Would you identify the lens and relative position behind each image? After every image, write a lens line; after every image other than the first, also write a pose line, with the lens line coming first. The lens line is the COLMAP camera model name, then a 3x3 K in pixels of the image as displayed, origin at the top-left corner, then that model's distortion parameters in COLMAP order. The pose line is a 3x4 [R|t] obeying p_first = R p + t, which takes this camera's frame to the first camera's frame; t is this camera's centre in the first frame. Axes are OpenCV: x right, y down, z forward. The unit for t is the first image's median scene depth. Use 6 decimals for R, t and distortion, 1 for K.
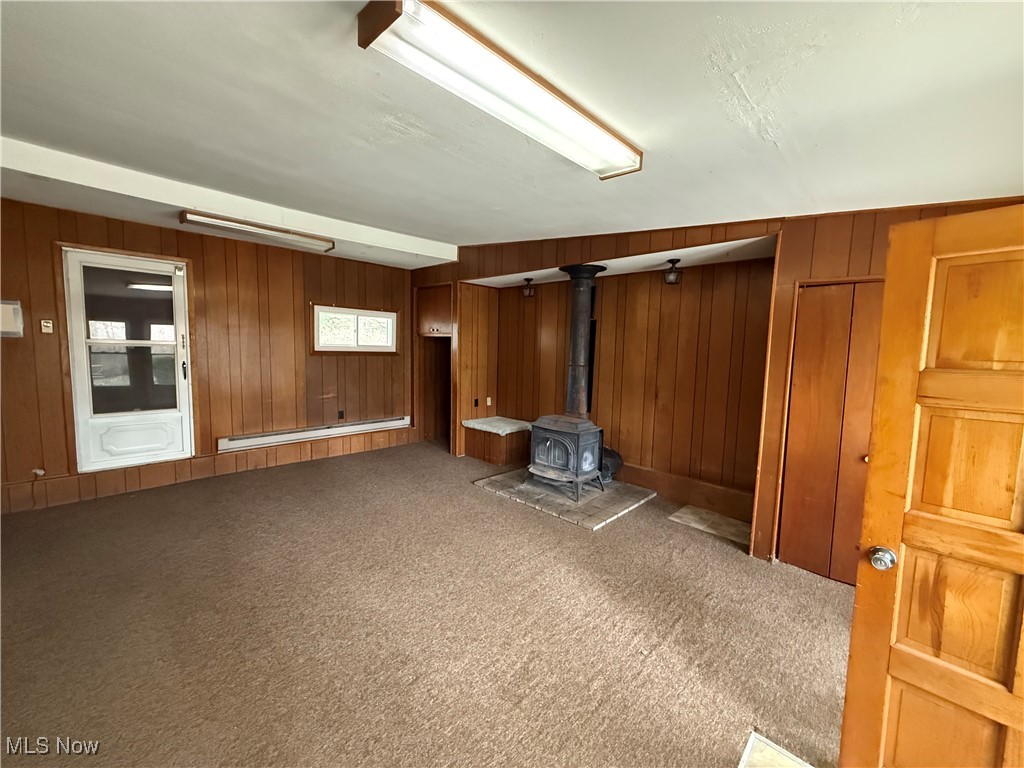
lens RADIAL K [[407.6, 0, 507.1], [0, 407.6, 383.0], [0, 0, 1]] dist [-0.003404, 0.000149]
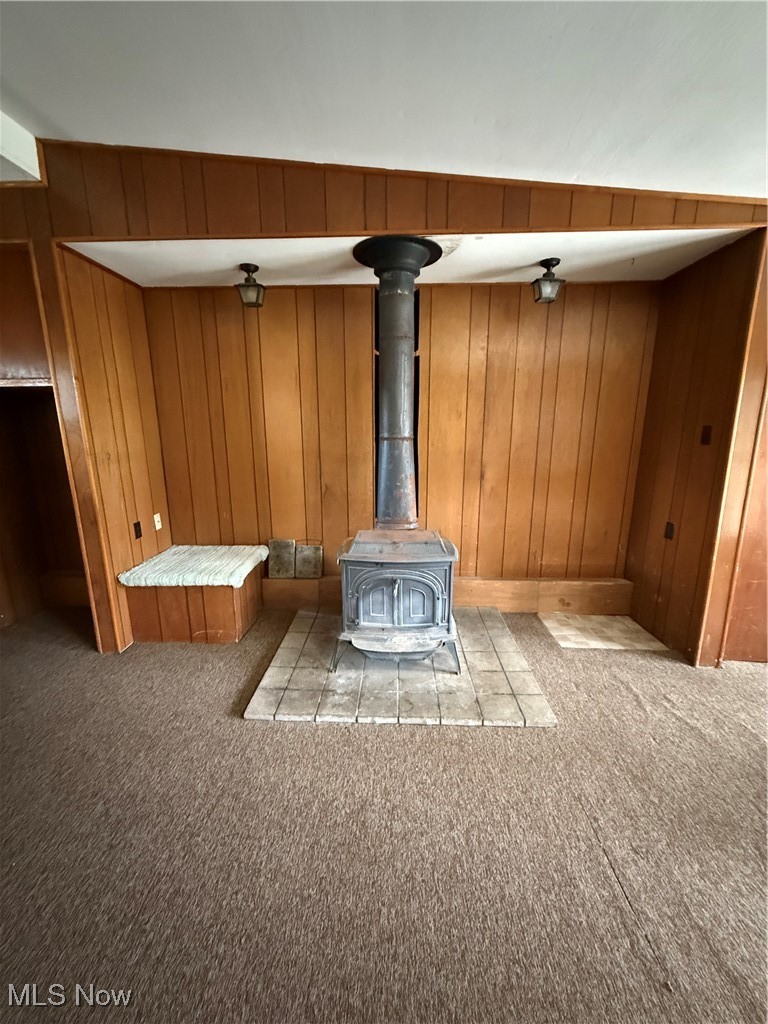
lens RADIAL K [[407.6, 0, 385.0], [0, 407.6, 509.9], [0, 0, 1]] dist [-0.003404, 0.000149]
pose [[0.738715, -0.163197, 0.653963, -0.231906], [0.081843, 0.984784, 0.153303, -0.034336], [-0.669031, -0.059725, 0.740831, 0.608622]]
